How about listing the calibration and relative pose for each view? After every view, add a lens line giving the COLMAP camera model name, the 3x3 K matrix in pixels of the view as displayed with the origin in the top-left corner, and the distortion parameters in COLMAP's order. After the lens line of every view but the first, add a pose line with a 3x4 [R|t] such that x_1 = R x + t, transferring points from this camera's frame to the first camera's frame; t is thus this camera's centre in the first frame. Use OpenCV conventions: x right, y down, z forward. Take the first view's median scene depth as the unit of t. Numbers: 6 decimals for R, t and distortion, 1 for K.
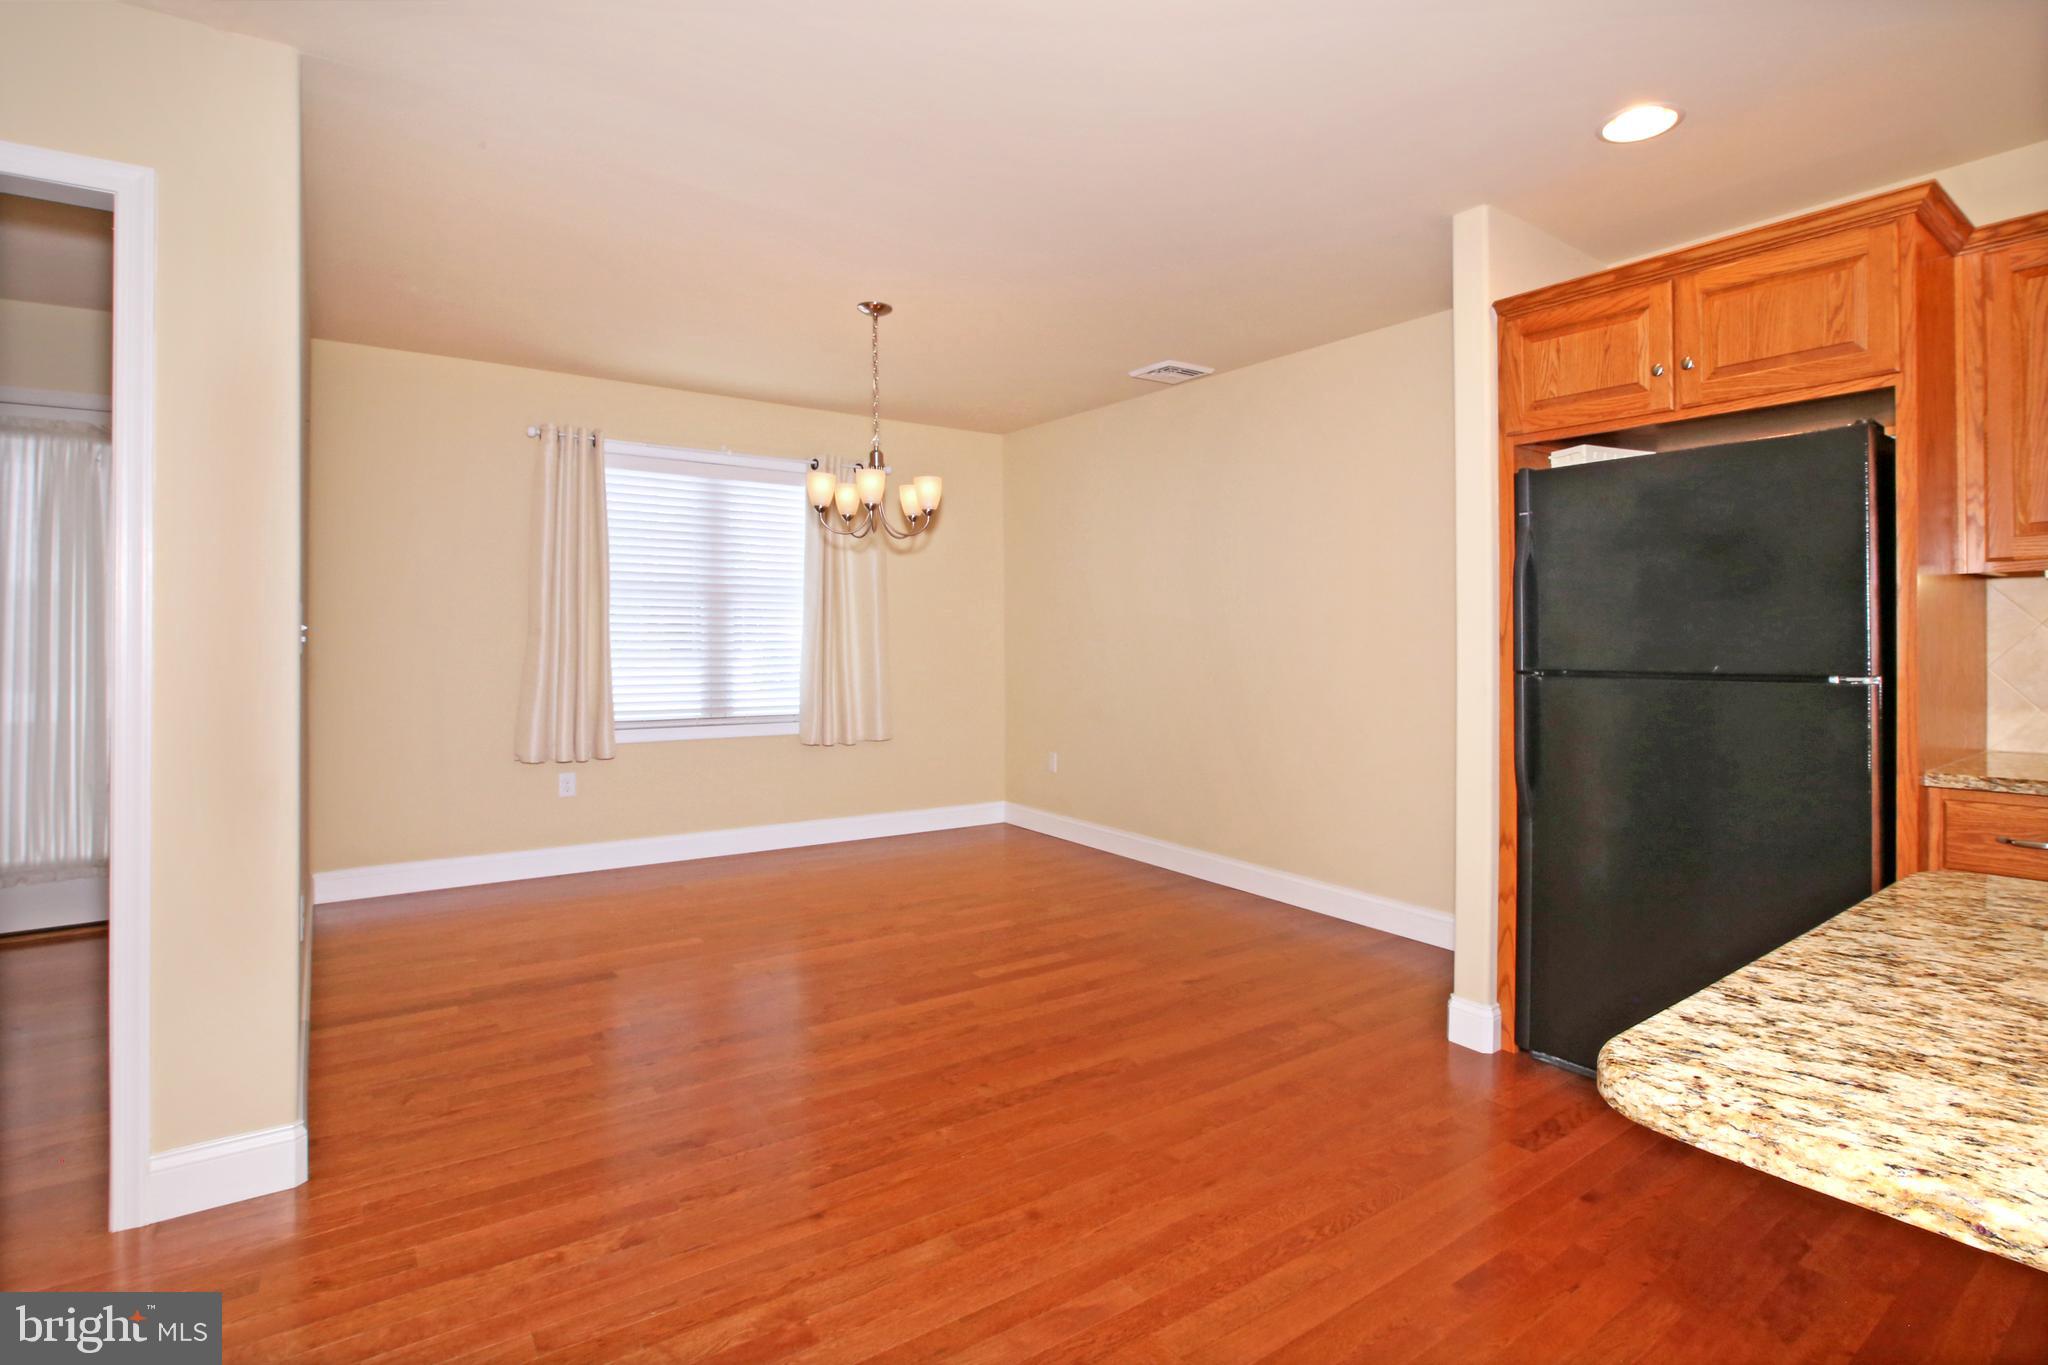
lens RADIAL K [[1021.8, 0, 1107.4], [0, 1021.8, 622.8], [0, 0, 1]] dist [-0.039602, 0.000852]
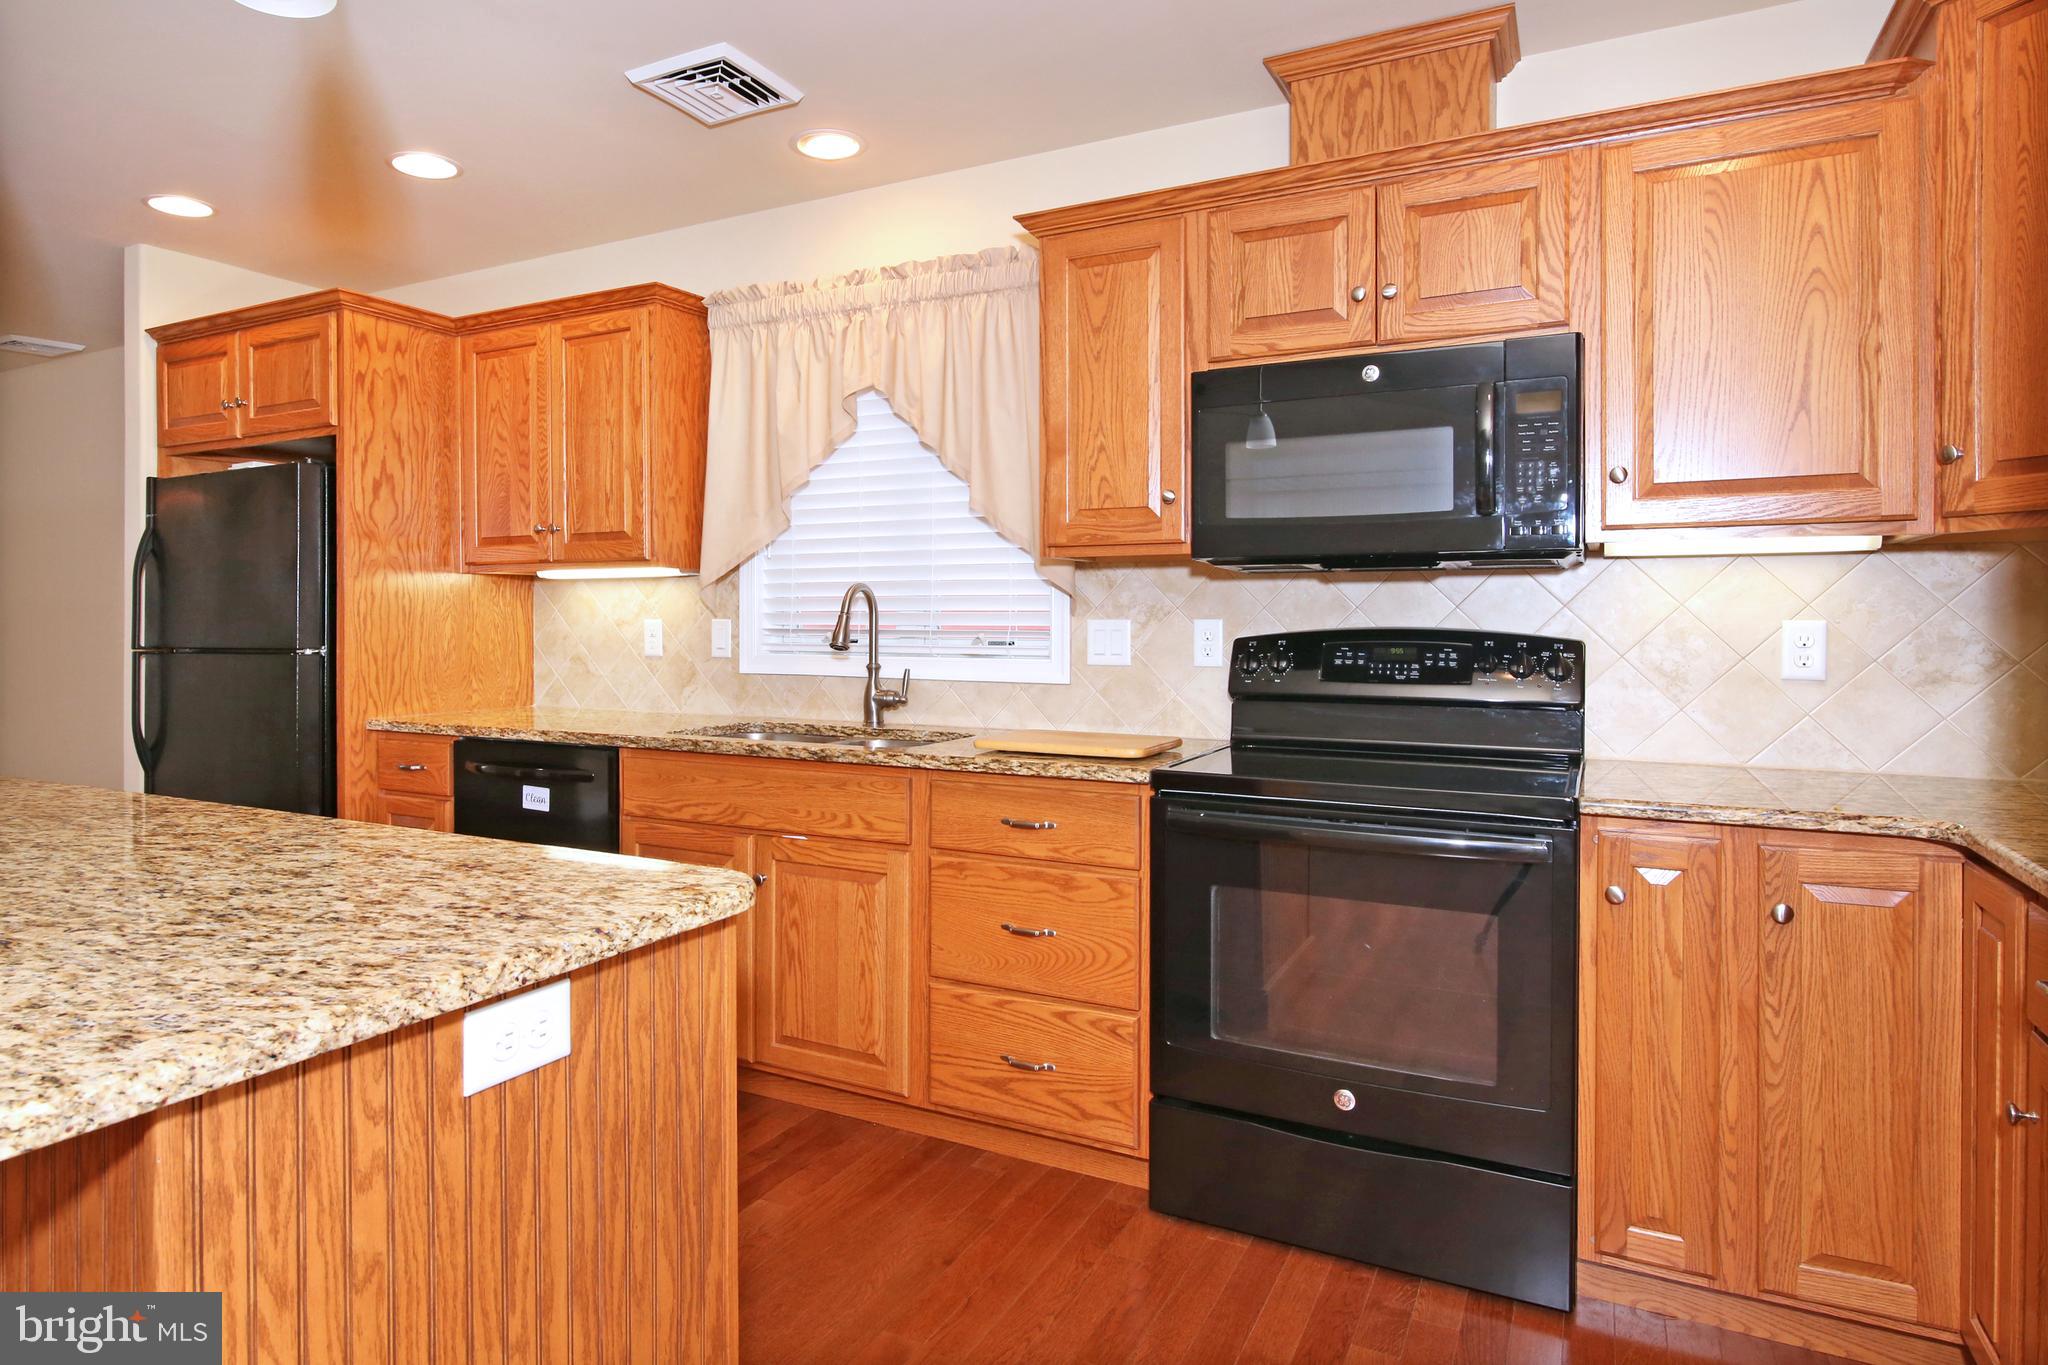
lens RADIAL K [[1227.3, 0, 885.2], [0, 1227.3, 630.0], [0, 0, 1]] dist [0.014794, -0.000723]
pose [[0.926948, 0.000468, 0.375189, 0.717217], [-0.009322, 0.999719, 0.021784, -0.013680], [-0.375073, -0.023690, 0.926692, -0.703575]]
